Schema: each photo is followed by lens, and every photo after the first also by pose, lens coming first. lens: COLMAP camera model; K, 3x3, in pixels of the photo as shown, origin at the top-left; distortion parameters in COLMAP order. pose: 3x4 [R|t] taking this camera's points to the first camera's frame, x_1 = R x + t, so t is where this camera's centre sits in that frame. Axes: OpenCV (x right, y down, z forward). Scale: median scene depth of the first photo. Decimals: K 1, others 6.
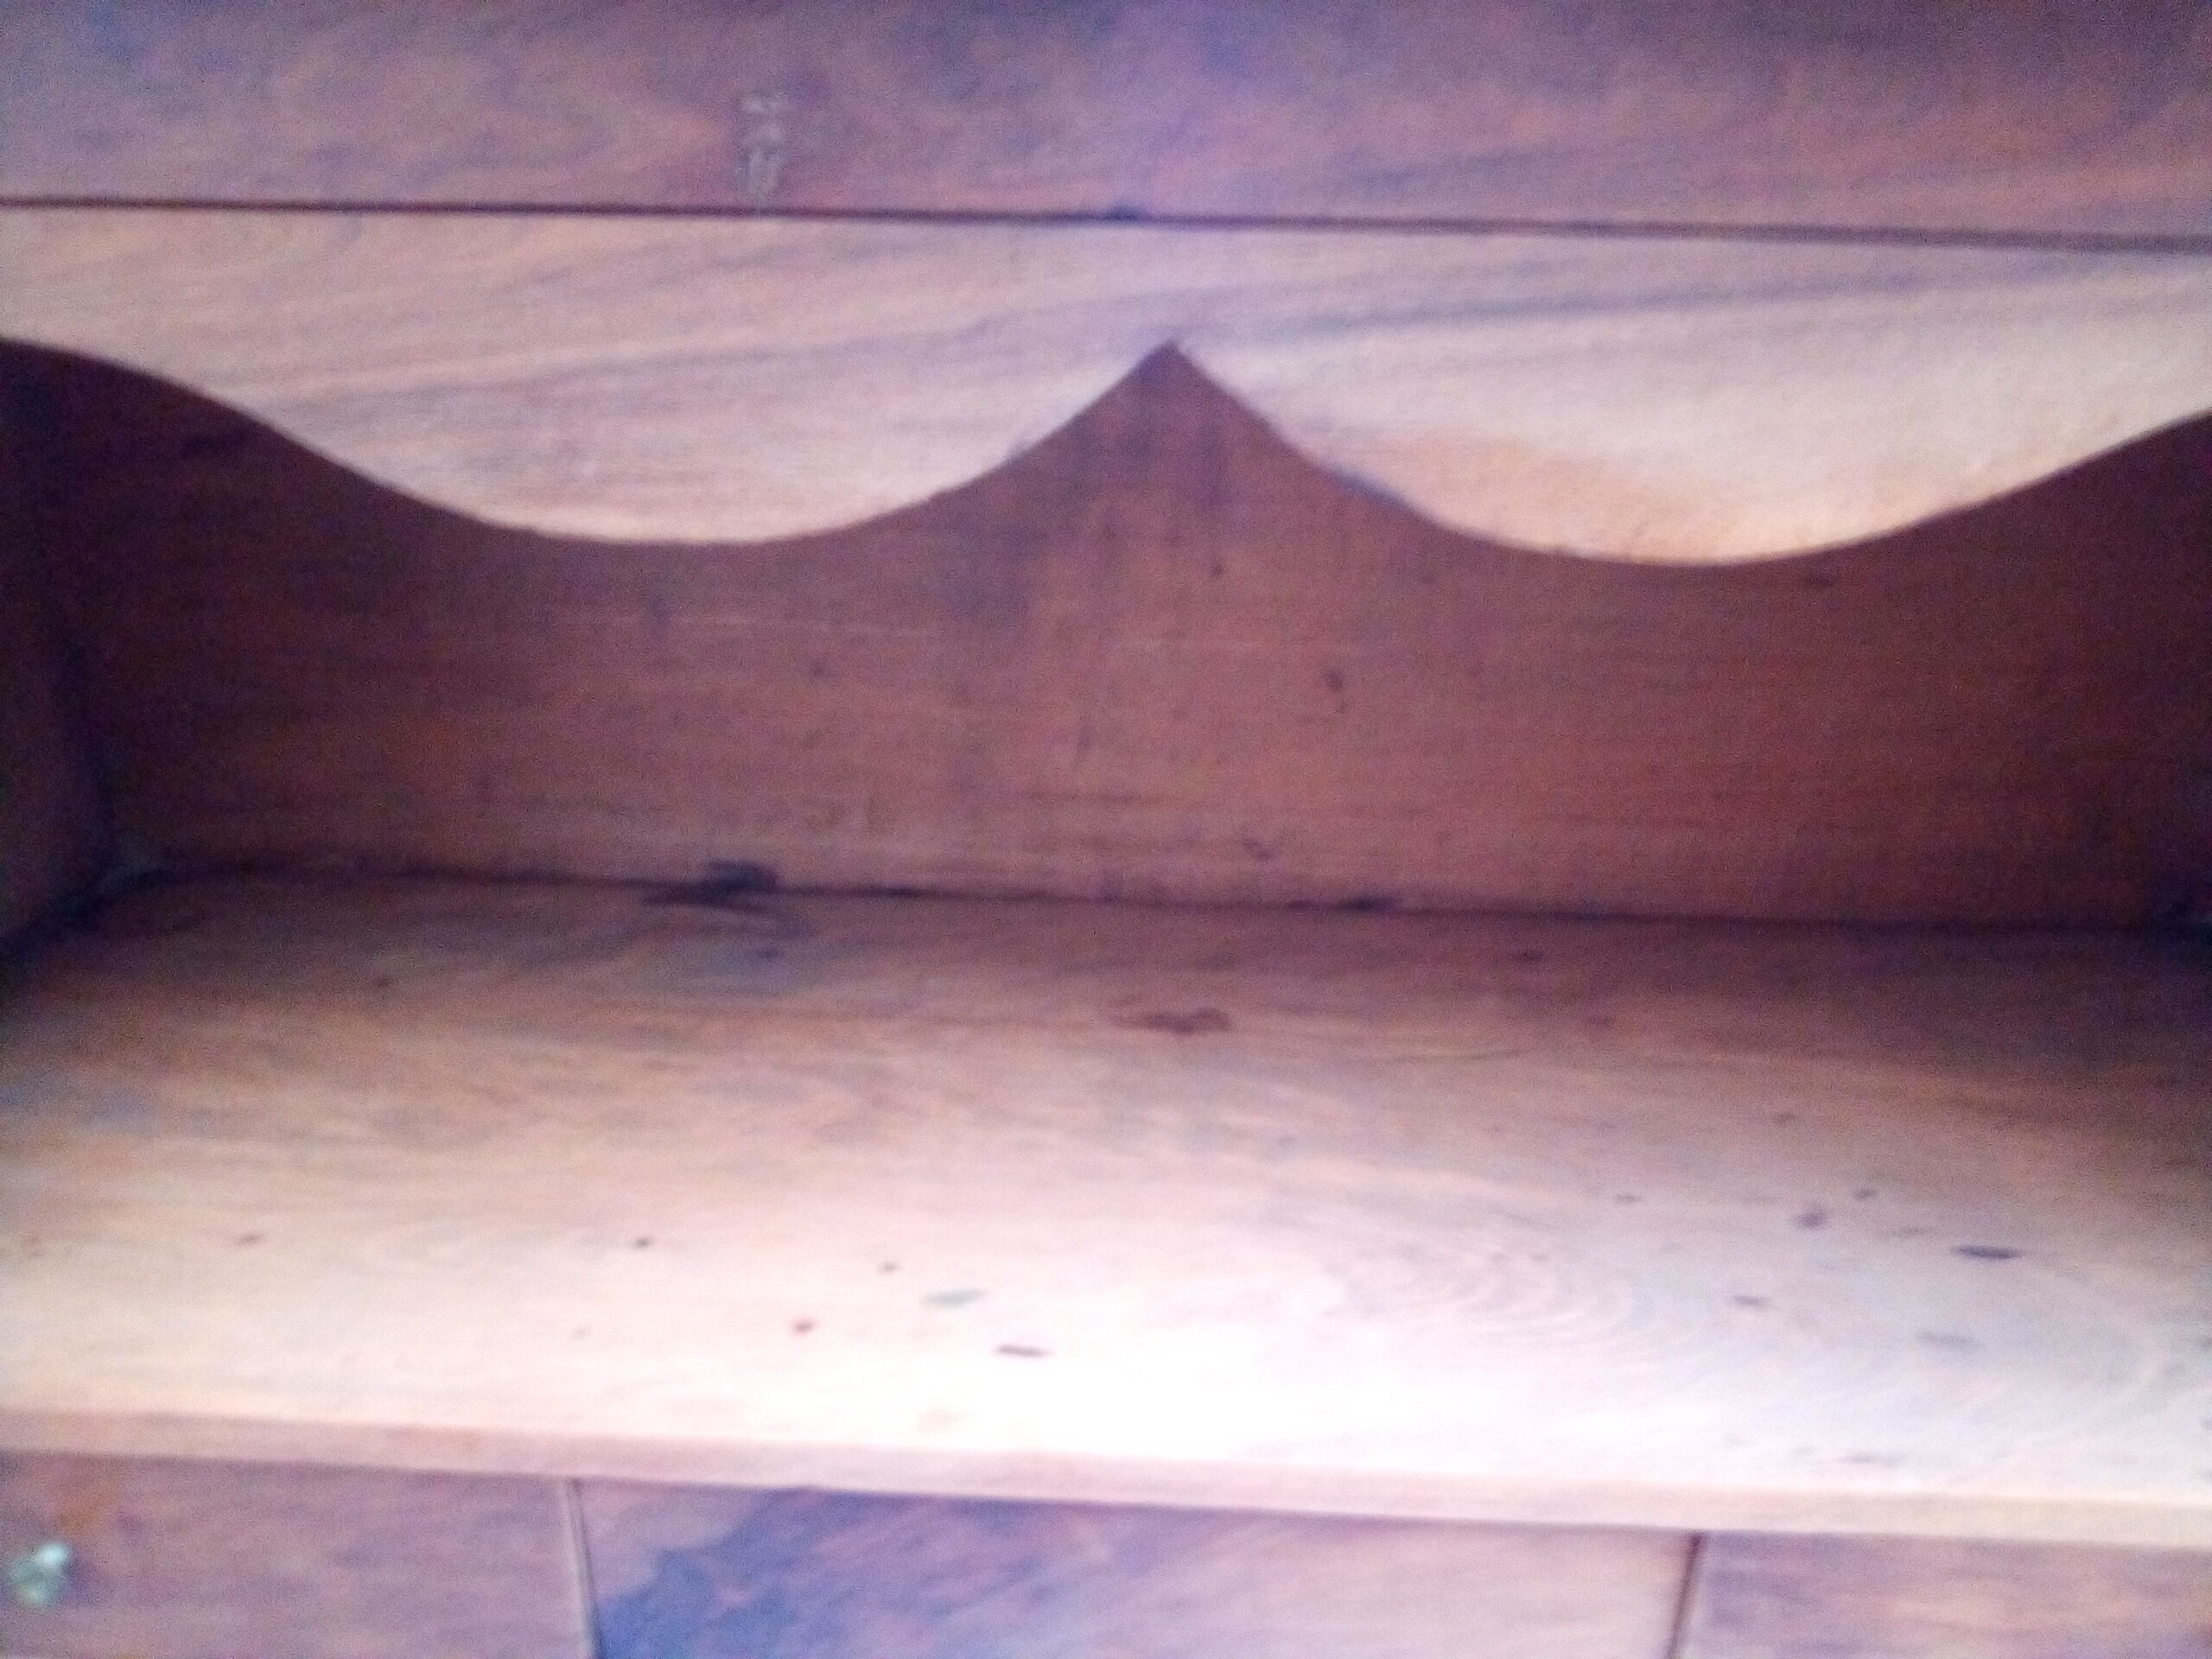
lens RADIAL K [[1631.3, 0, 1106.0], [0, 1631.3, 829.5], [0, 0, 1]] dist [-0.008273, -0.010155]
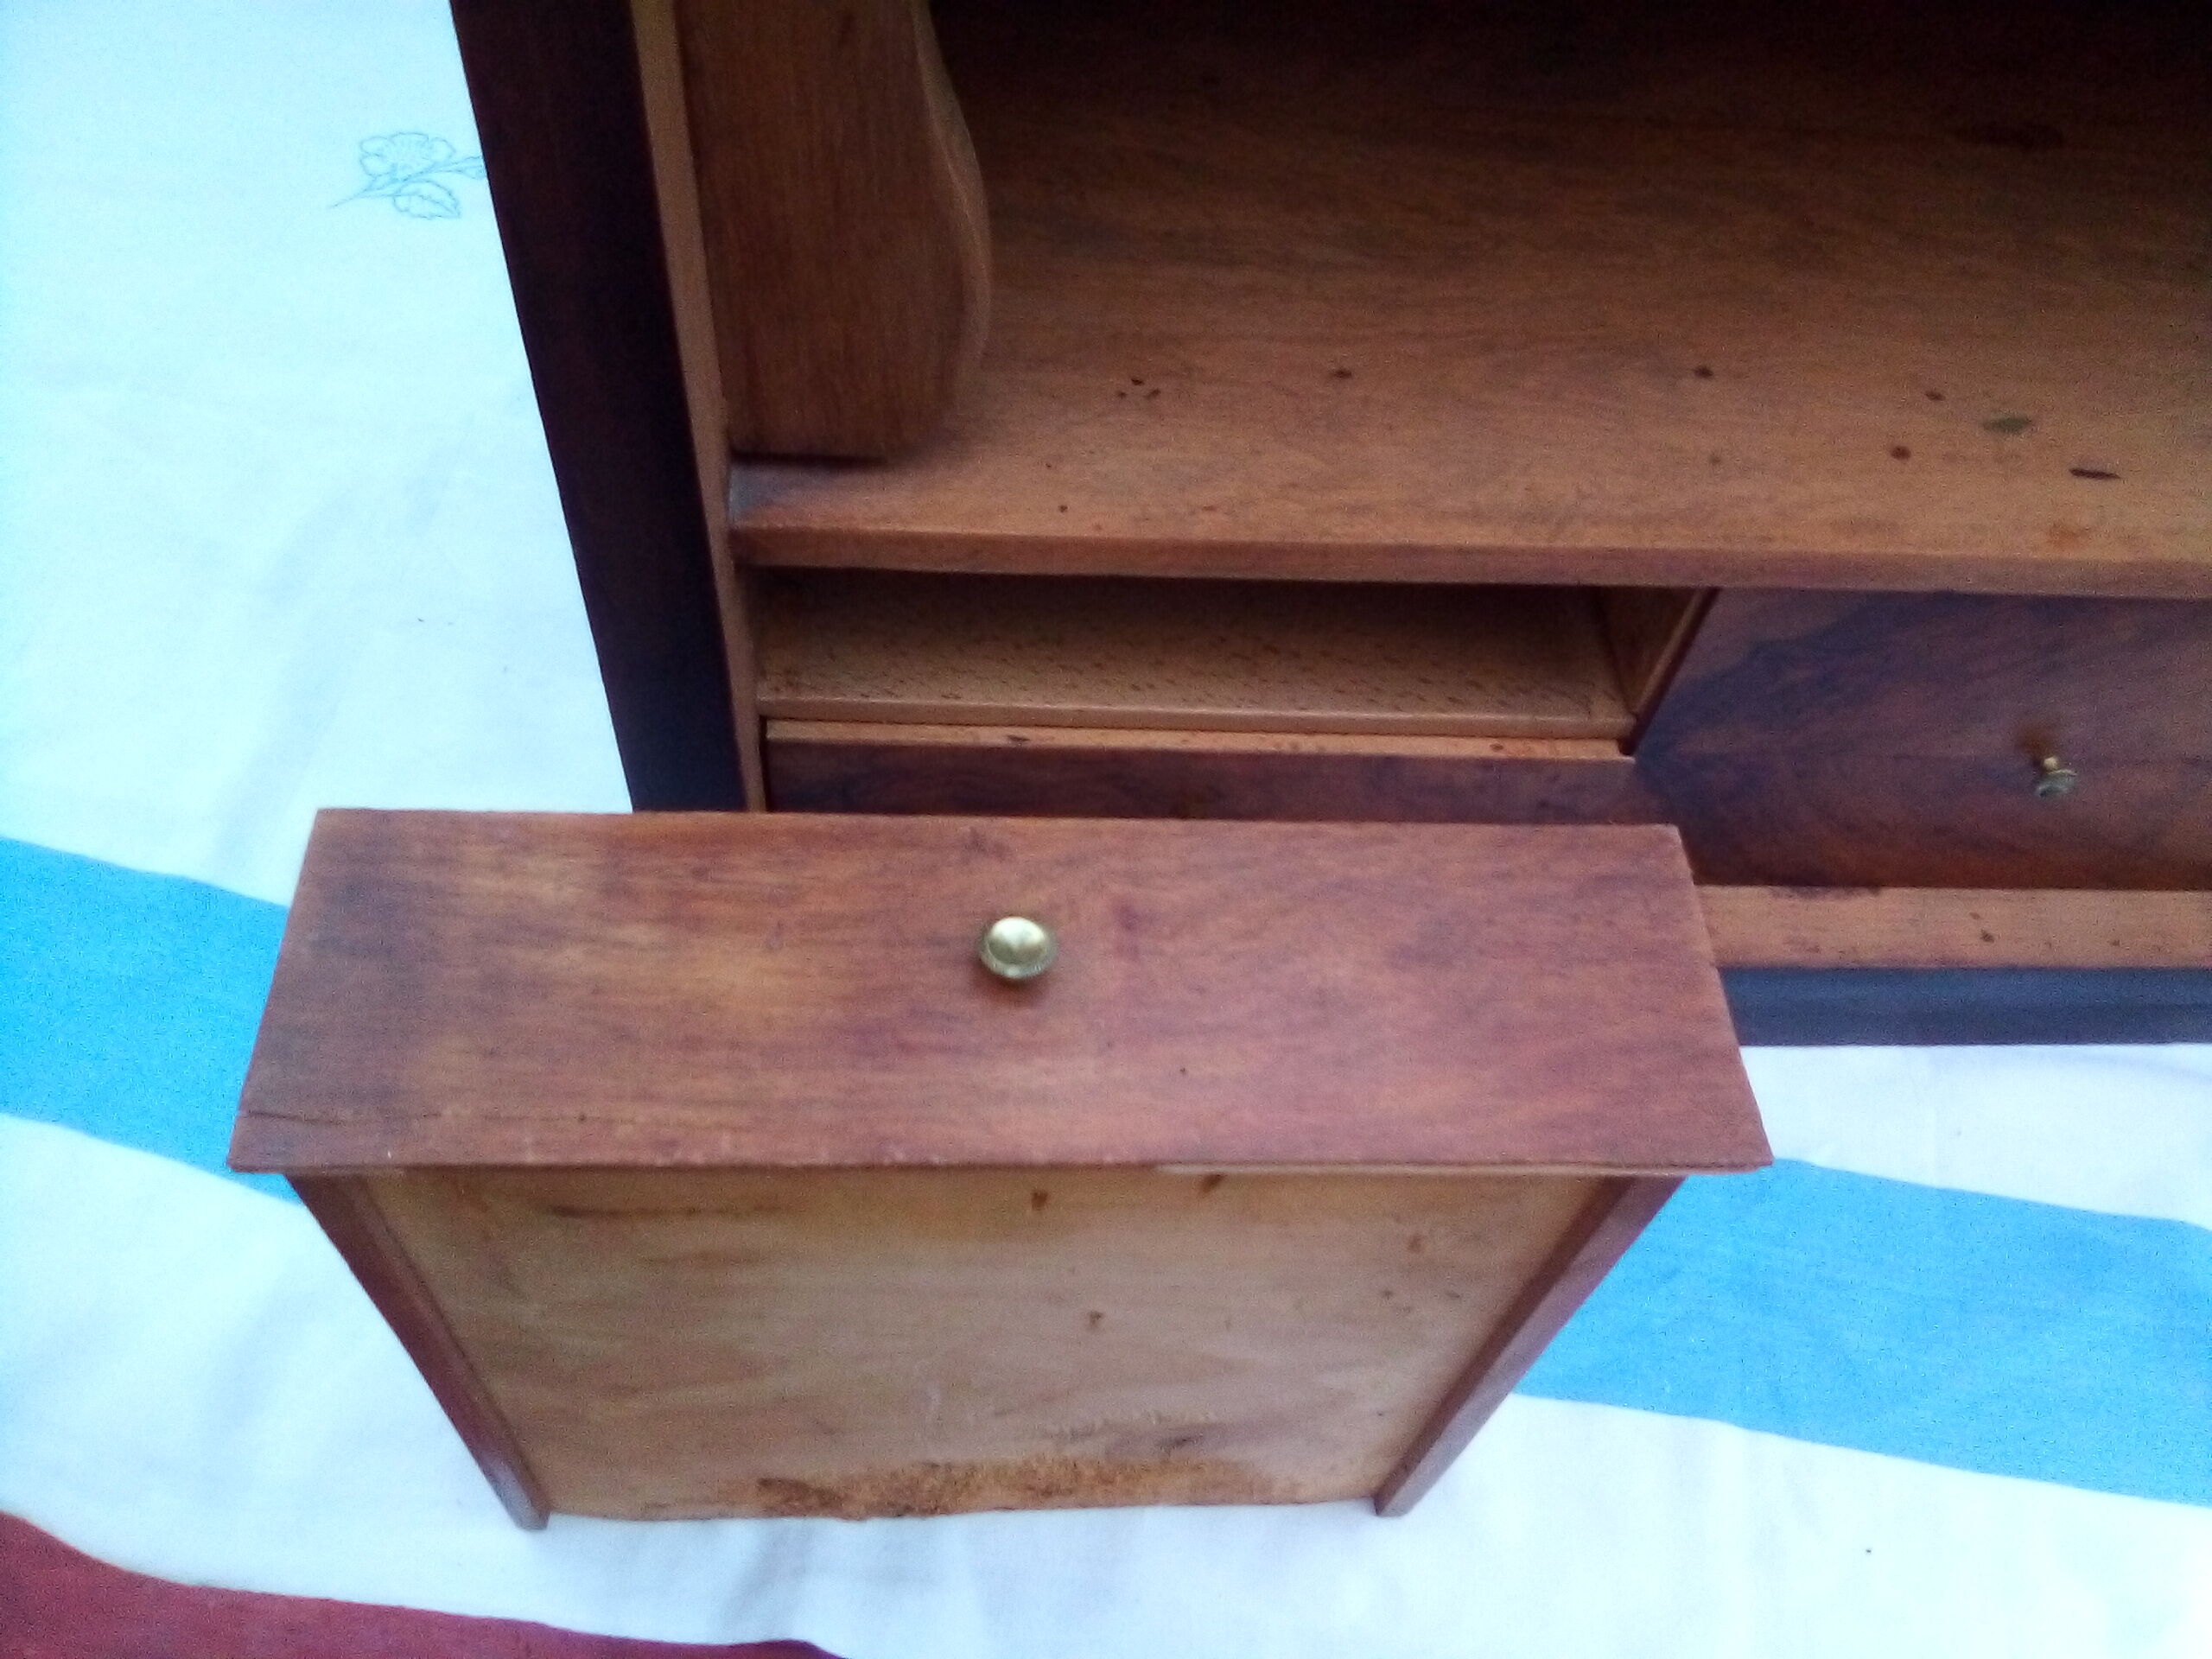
lens RADIAL K [[1631.3, 0, 1106.0], [0, 1631.3, 829.5], [0, 0, 1]] dist [-0.008273, -0.010155]
pose [[0.994726, -0.036299, 0.095932, -0.787687], [-0.019860, 0.849425, 0.527336, -0.041113], [-0.100629, -0.526460, 0.844224, 0.004838]]
